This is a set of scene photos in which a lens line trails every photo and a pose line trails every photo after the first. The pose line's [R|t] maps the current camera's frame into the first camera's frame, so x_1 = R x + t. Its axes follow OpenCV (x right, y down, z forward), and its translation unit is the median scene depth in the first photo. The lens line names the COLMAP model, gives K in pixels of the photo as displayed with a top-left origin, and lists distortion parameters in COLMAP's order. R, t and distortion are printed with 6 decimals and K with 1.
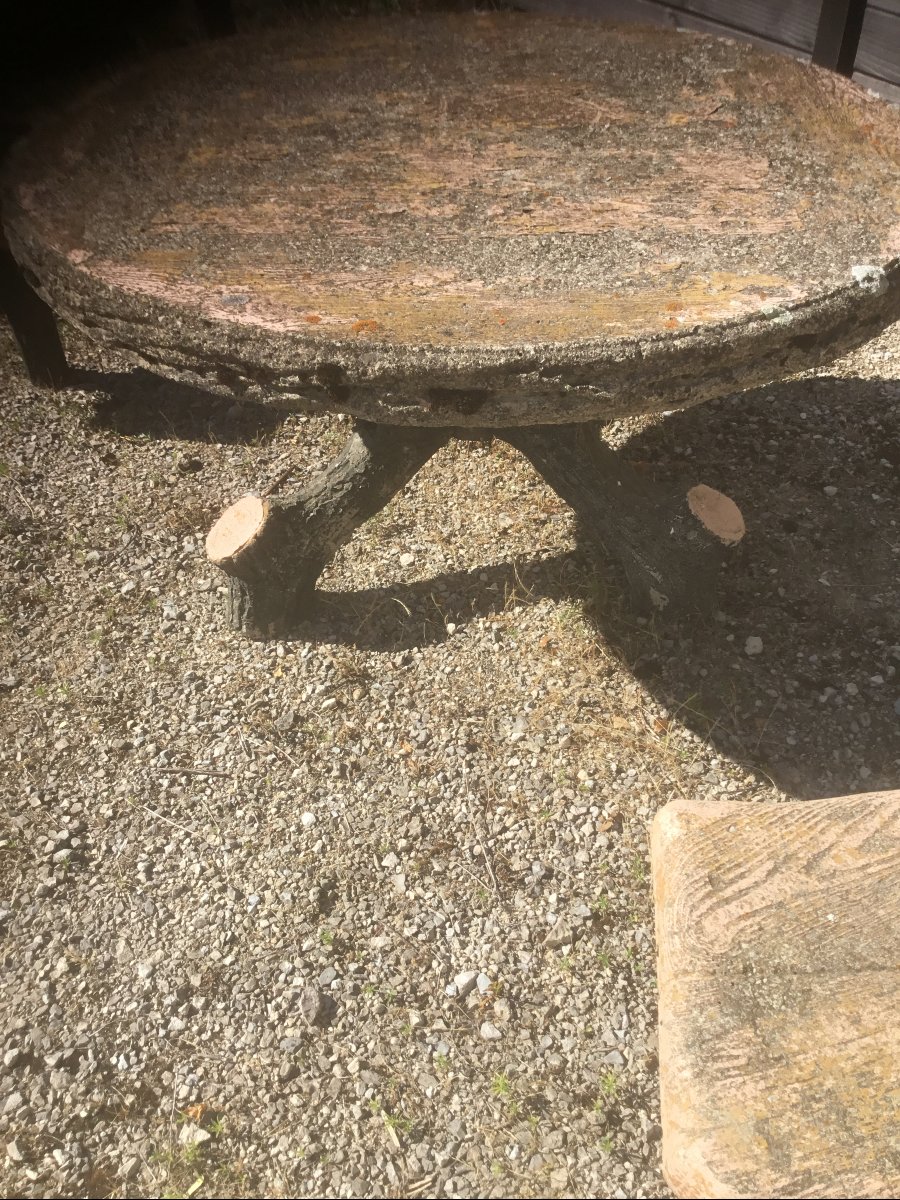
lens RADIAL K [[1080.8, 0, 444.9], [0, 1080.8, 594.2], [0, 0, 1]] dist [0.106445, -0.204821]
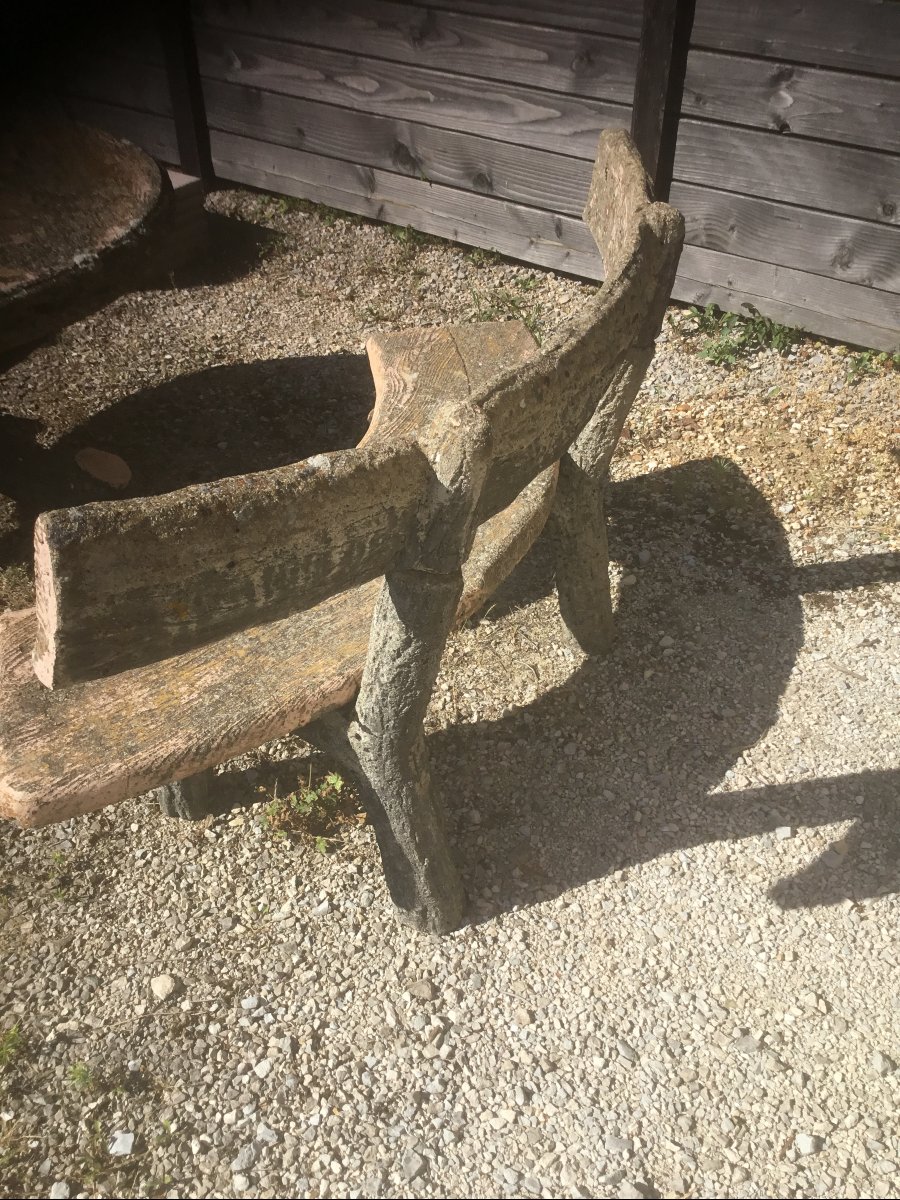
lens RADIAL K [[1080.8, 0, 449.7], [0, 1080.8, 612.6], [0, 0, 1]] dist [0.106445, -0.204821]
pose [[0.918314, -0.242390, 0.312963, 0.248358], [0.256076, 0.966653, -0.002721, 0.281298], [-0.301867, 0.082641, 0.949761, -0.479762]]
